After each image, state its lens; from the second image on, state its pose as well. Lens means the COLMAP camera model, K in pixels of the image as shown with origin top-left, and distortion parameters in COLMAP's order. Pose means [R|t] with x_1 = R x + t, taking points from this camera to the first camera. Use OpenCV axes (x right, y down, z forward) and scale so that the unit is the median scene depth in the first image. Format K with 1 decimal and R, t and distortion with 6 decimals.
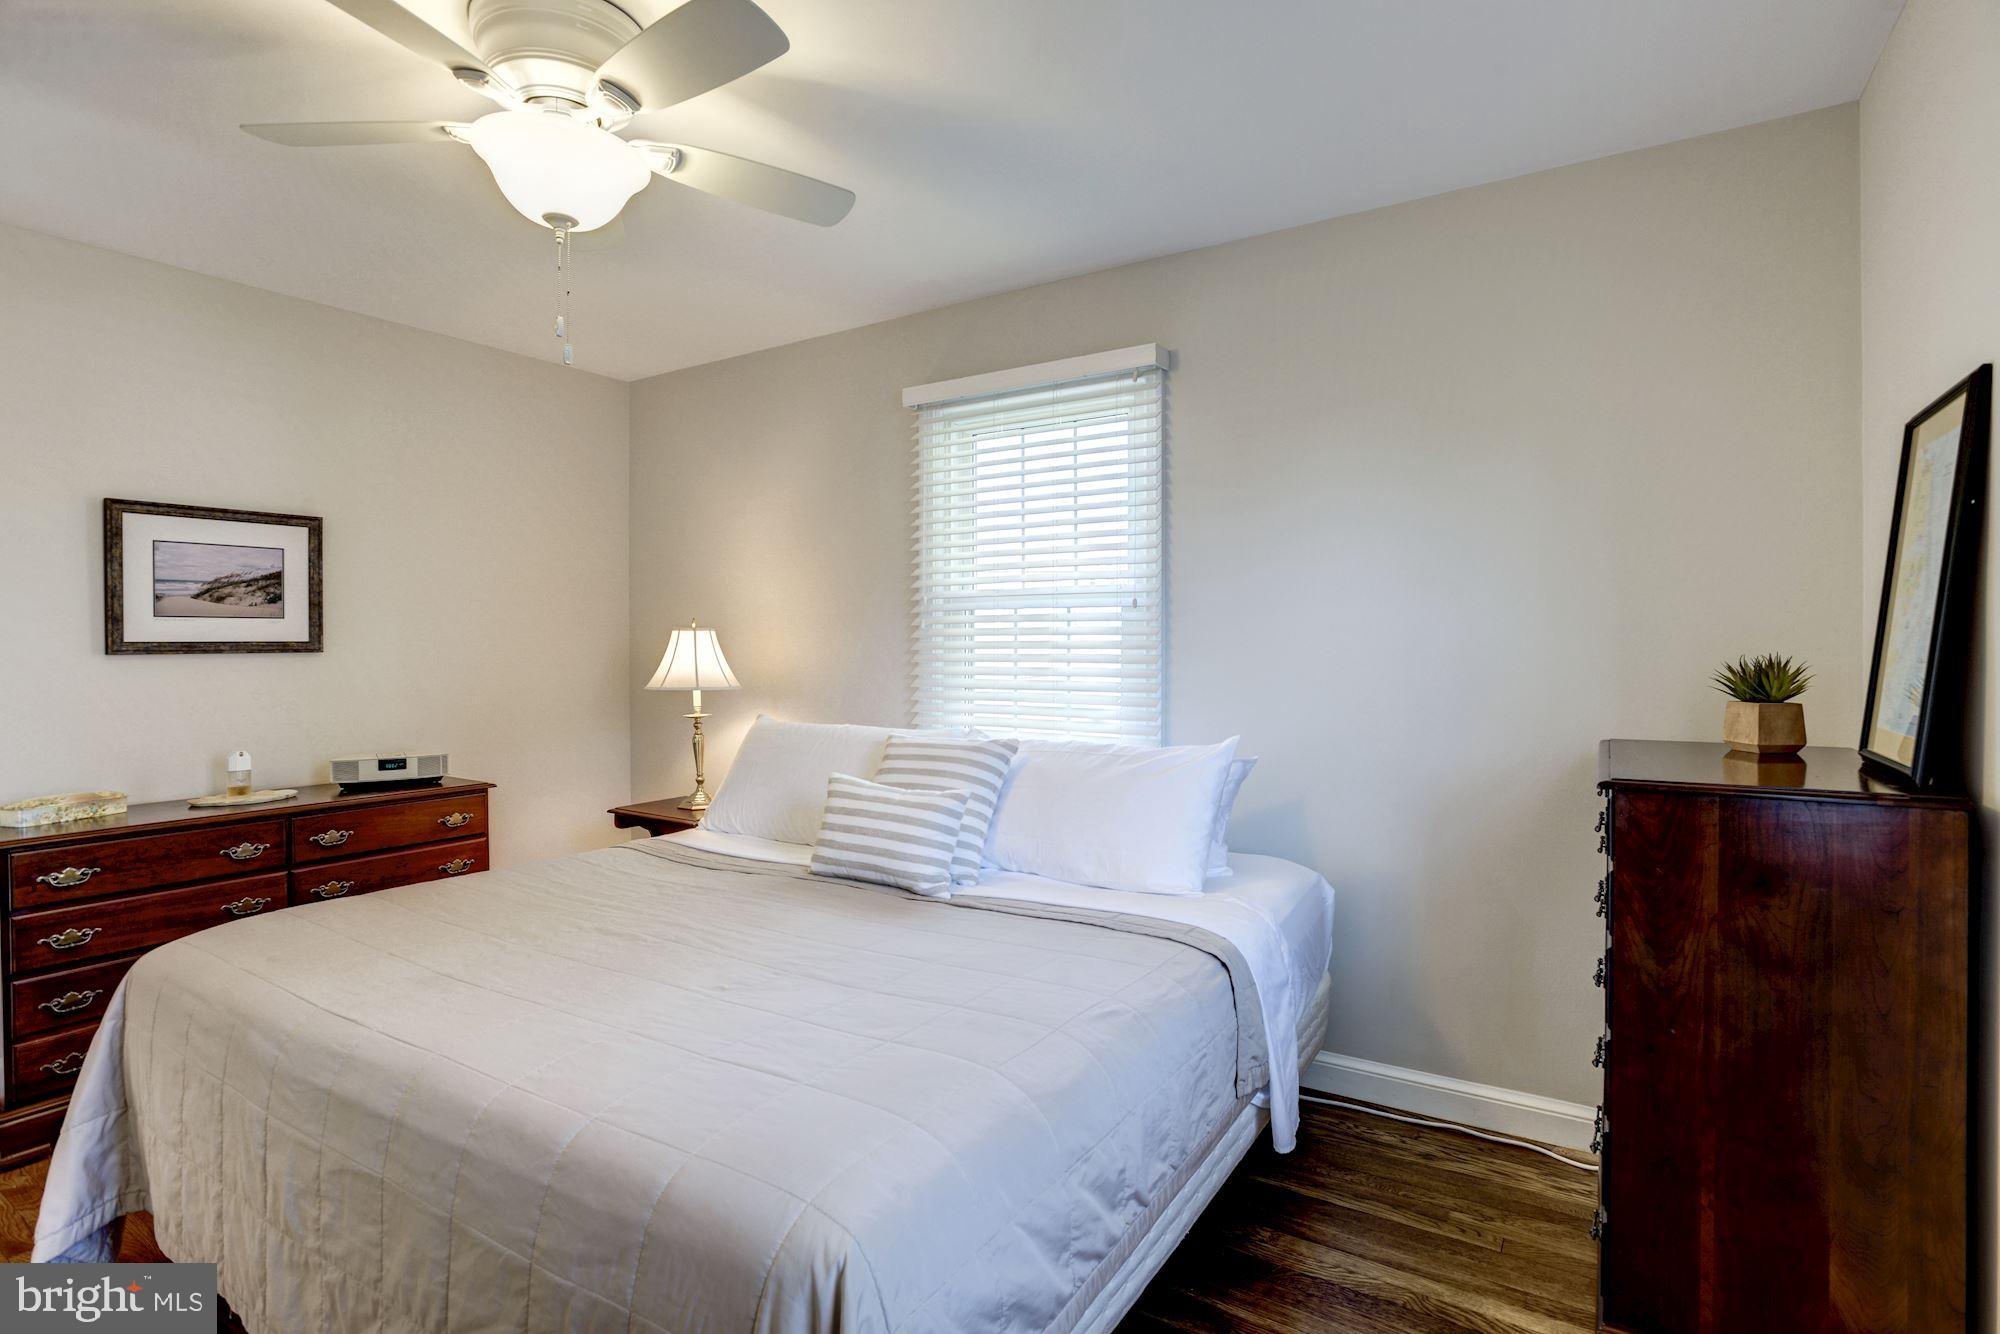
lens RADIAL K [[961.3, 0, 1018.0], [0, 961.3, 661.8], [0, 0, 1]] dist [-0.038877, 0.020690]
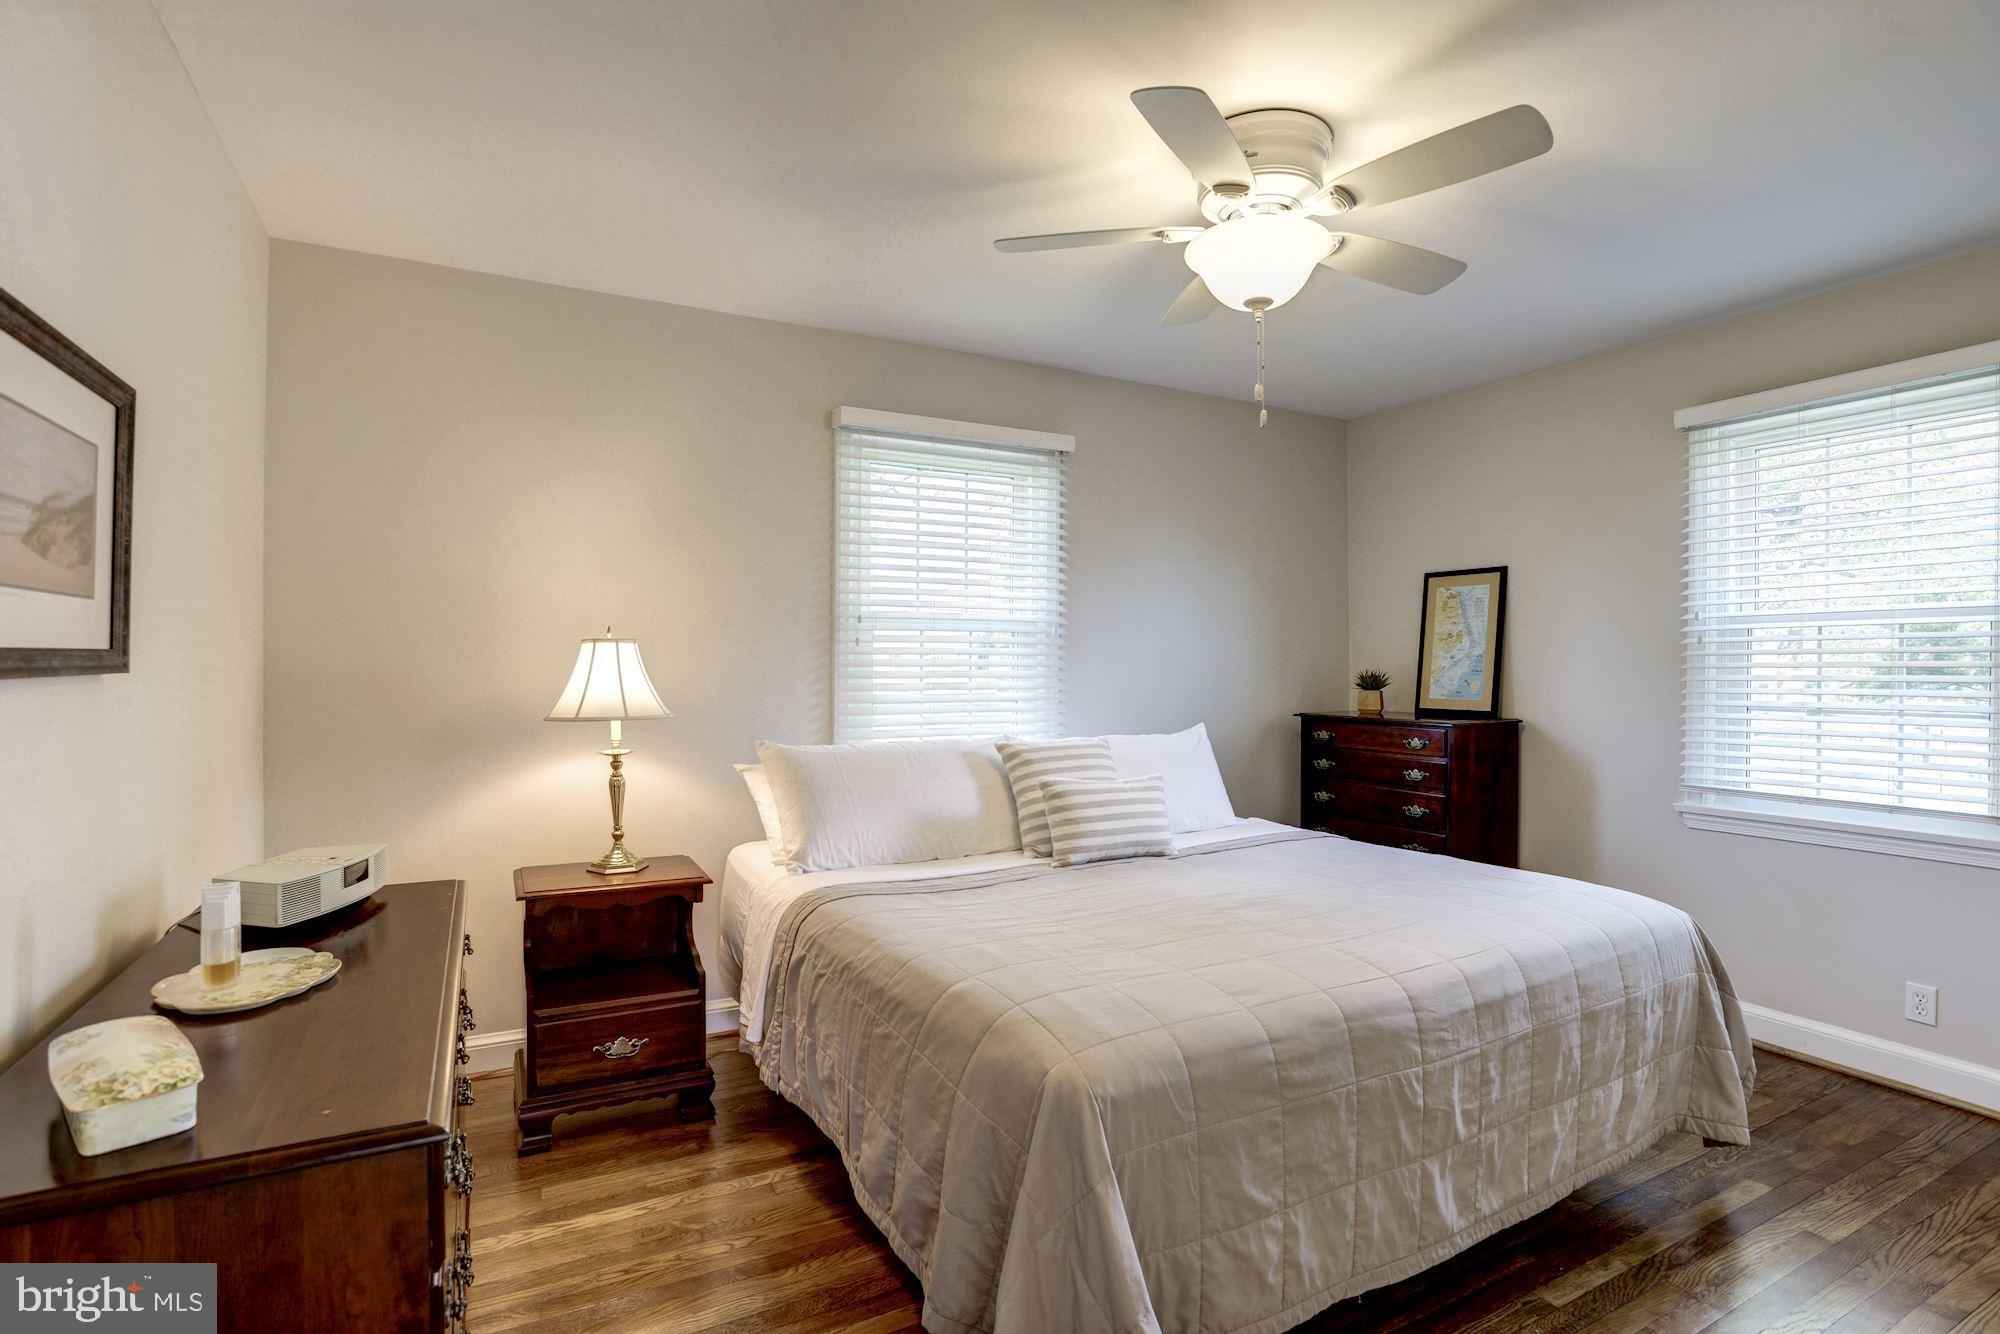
lens RADIAL K [[947.8, 0, 982.4], [0, 947.8, 665.4], [0, 0, 1]] dist [-0.012779, 0.000191]
pose [[0.505631, 0.001906, 0.862748, -0.931209], [0.011253, 0.999898, -0.008804, -0.004230], [-0.862676, 0.014160, 0.505558, 0.393690]]
